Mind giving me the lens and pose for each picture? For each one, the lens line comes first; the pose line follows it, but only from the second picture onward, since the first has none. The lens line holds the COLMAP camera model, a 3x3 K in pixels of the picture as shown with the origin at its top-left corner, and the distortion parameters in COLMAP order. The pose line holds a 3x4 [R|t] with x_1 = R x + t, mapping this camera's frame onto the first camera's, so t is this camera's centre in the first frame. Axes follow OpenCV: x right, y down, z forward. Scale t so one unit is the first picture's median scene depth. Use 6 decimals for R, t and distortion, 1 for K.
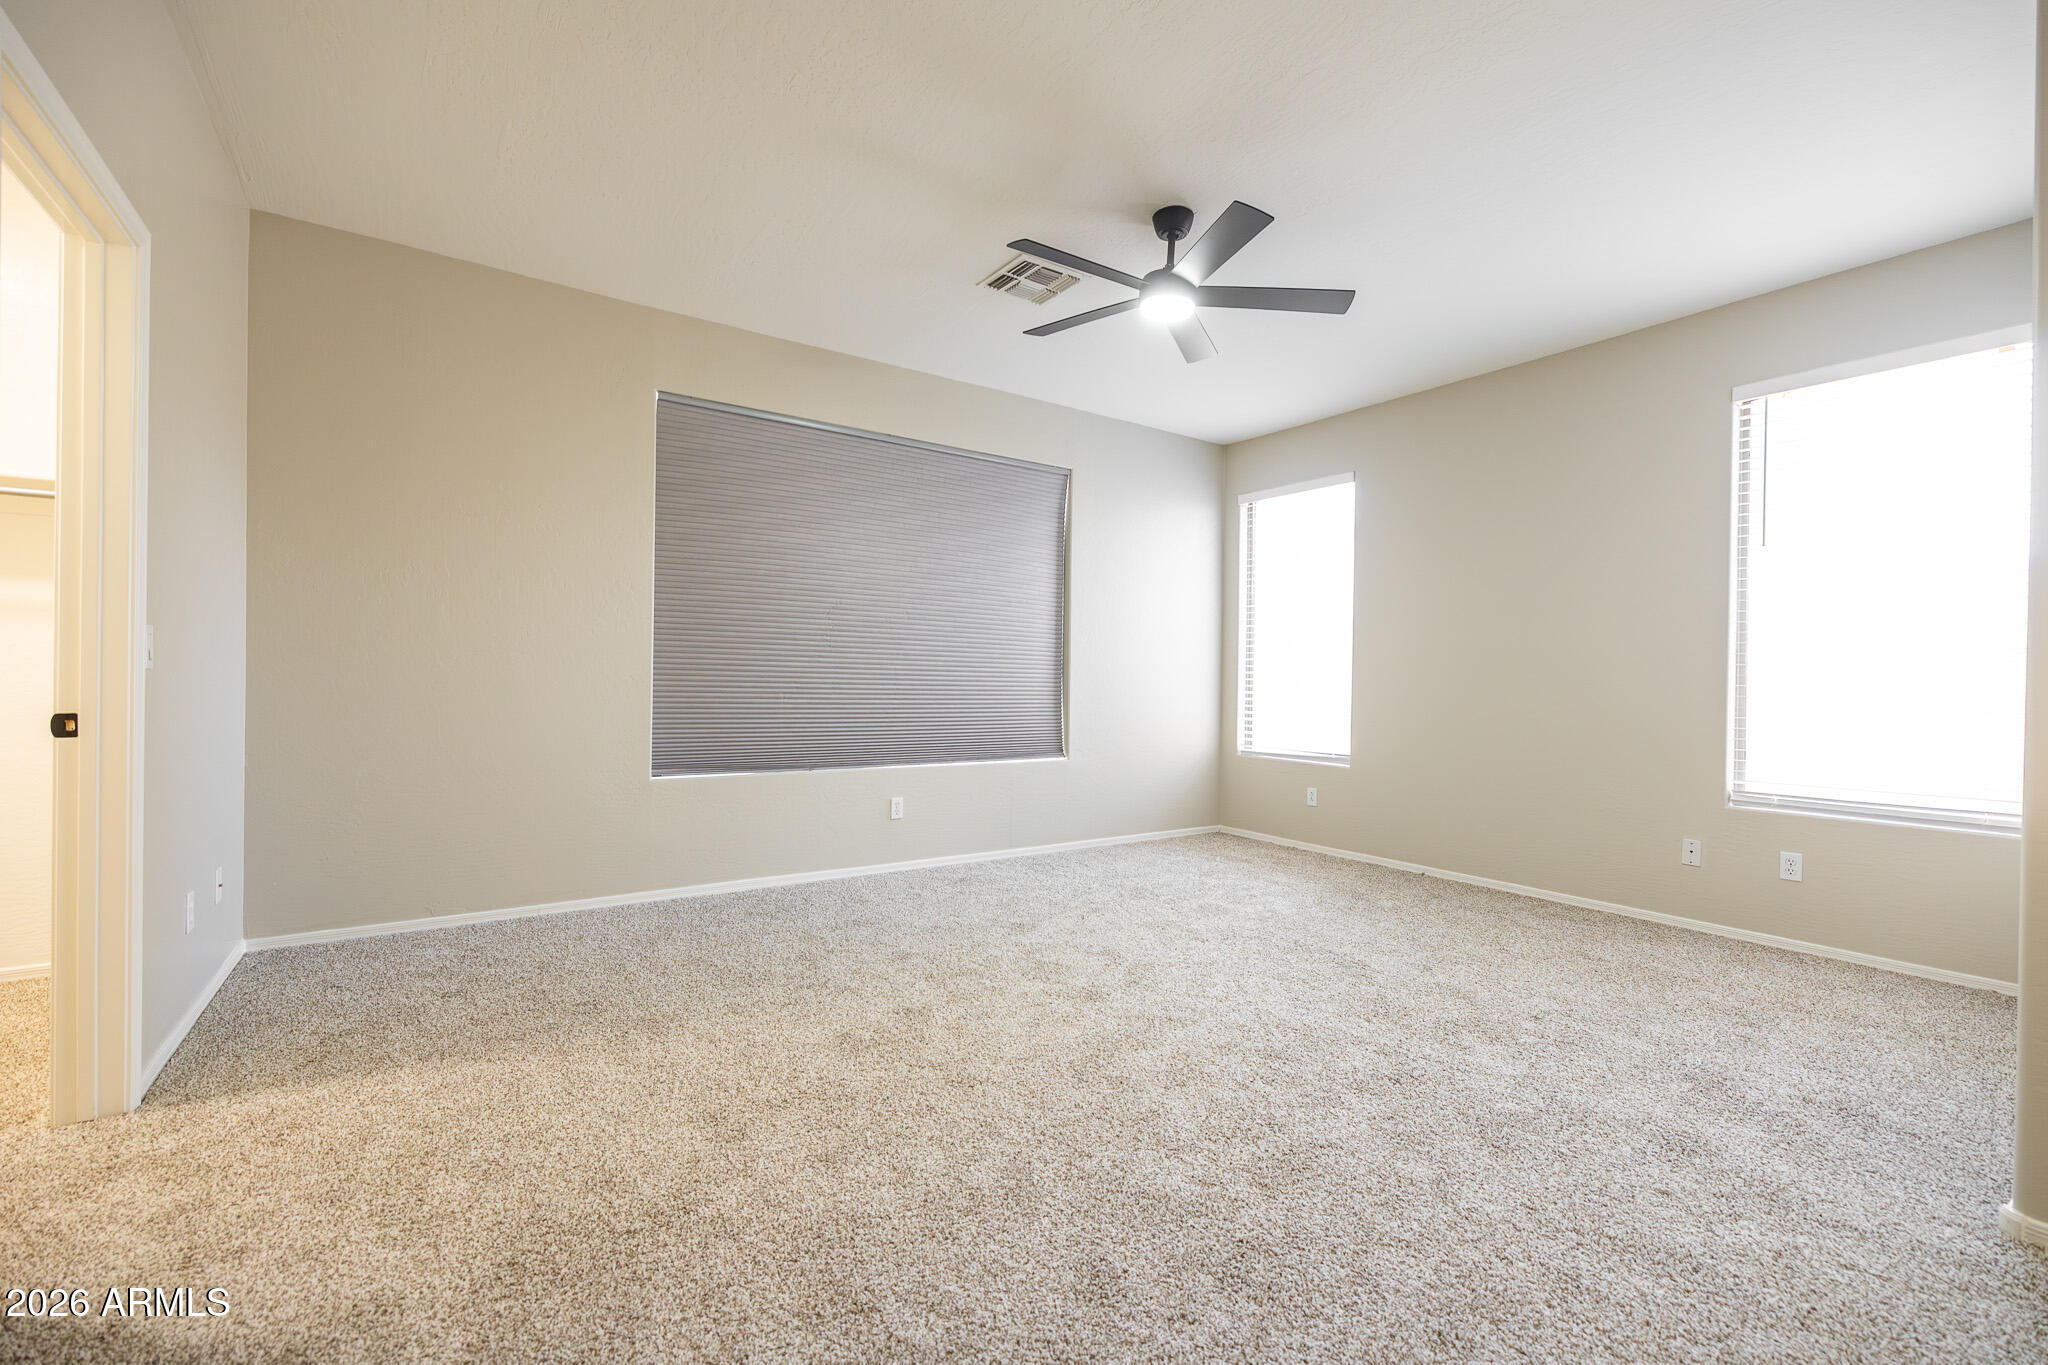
lens RADIAL K [[855.2, 0, 1024.0], [0, 855.2, 682.5], [0, 0, 1]] dist [-0.001841, 0.000078]
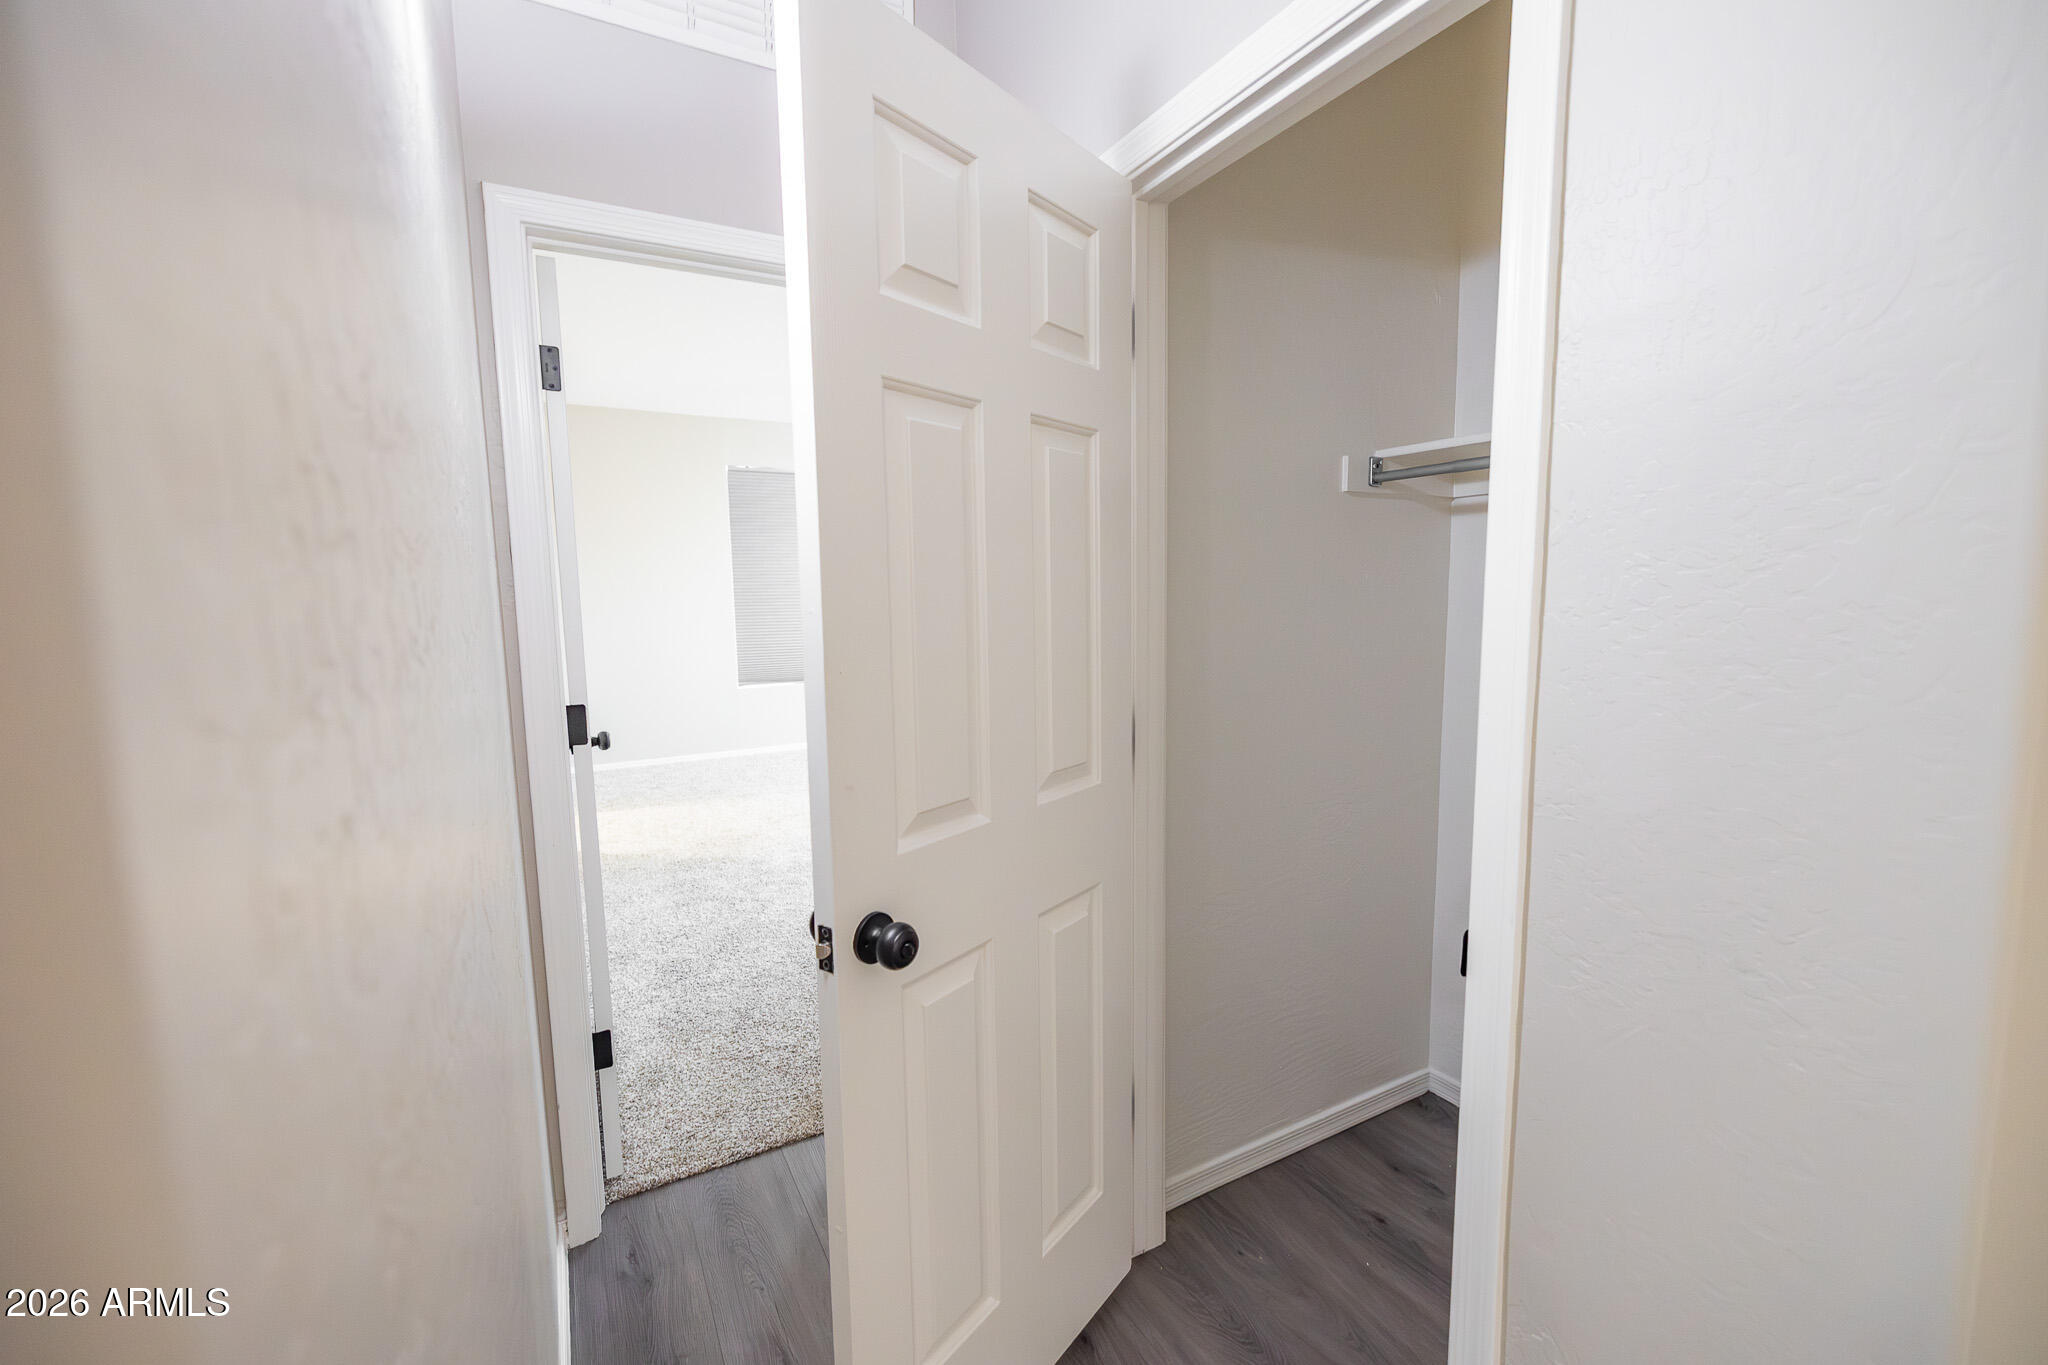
lens RADIAL K [[877.5, 0, 1024.0], [0, 877.5, 682.5], [0, 0, 1]] dist [0.005272, 0.000368]
pose [[0.994645, -0.017766, -0.101807, 0.391354], [0.029526, 0.992903, 0.115199, -0.104567], [0.099038, -0.117589, 0.988111, -0.856083]]
